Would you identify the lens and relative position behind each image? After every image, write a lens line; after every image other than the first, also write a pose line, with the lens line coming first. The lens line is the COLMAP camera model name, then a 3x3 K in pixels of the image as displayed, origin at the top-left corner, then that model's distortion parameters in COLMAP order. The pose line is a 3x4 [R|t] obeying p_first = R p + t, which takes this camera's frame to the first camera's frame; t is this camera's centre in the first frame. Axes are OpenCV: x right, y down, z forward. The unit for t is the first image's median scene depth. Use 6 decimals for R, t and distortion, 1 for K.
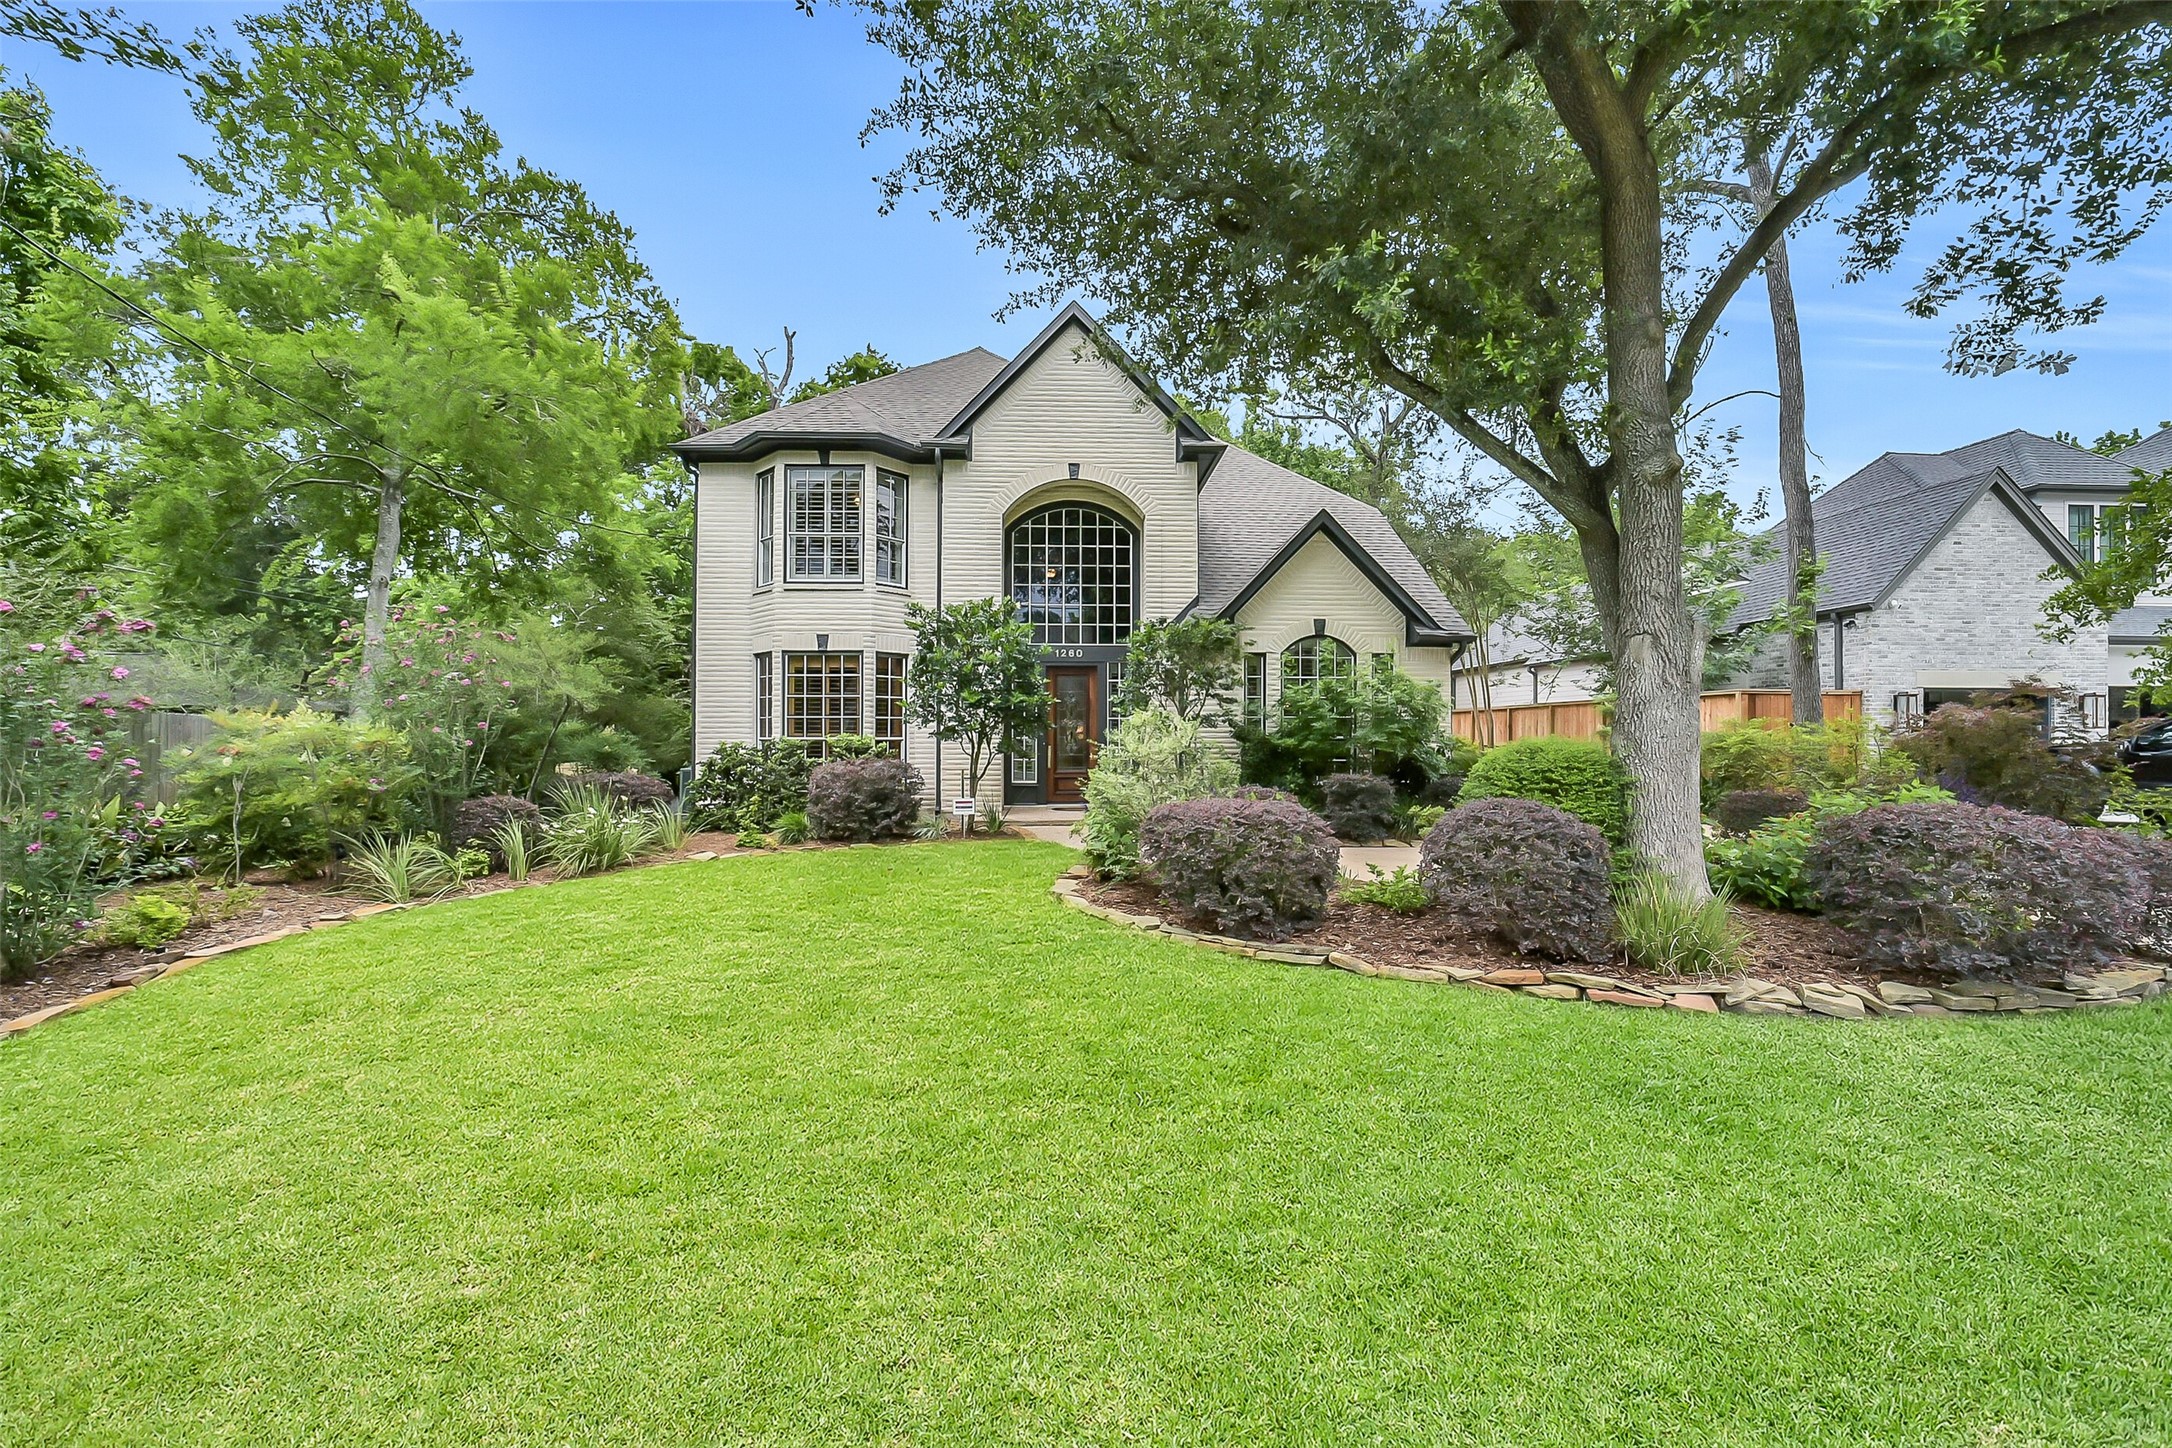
lens RADIAL K [[860.0, 0, 1090.4], [0, 860.0, 744.5], [0, 0, 1]] dist [-0.000323, 0.000000]
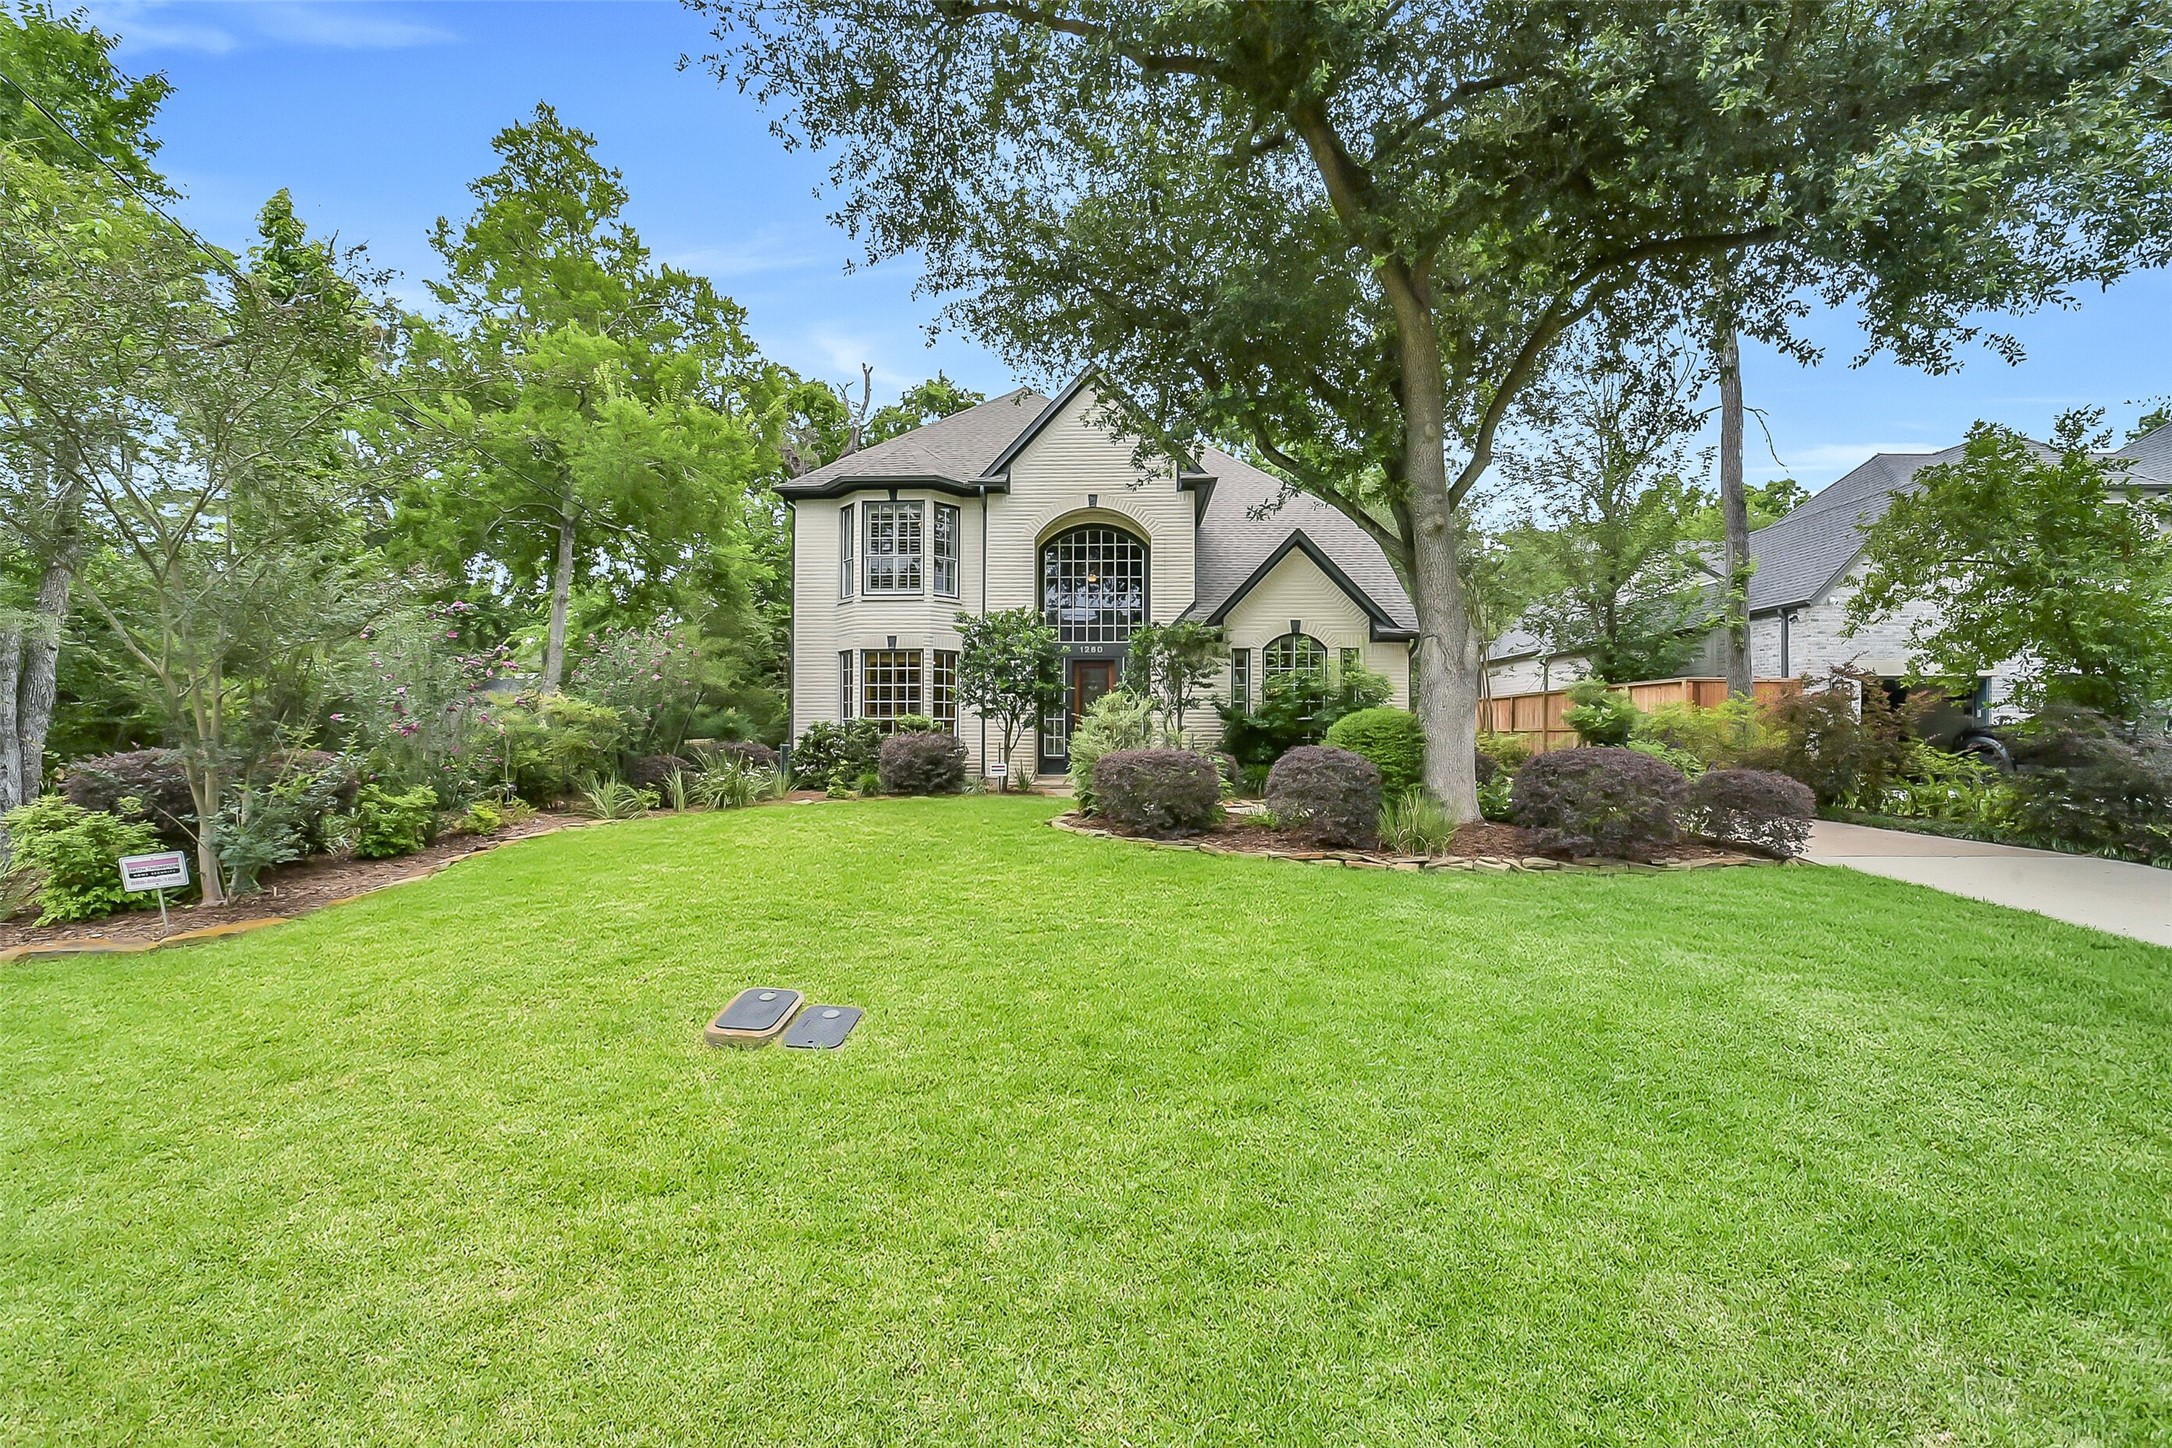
lens RADIAL K [[860.0, 0, 1090.4], [0, 860.0, 744.5], [0, 0, 1]] dist [-0.000323, 0.000000]
pose [[0.996371, 0.003261, -0.085051, 0.085969], [-0.002649, 0.999970, 0.007307, 0.021065], [0.085072, -0.007055, 0.996350, -0.231396]]
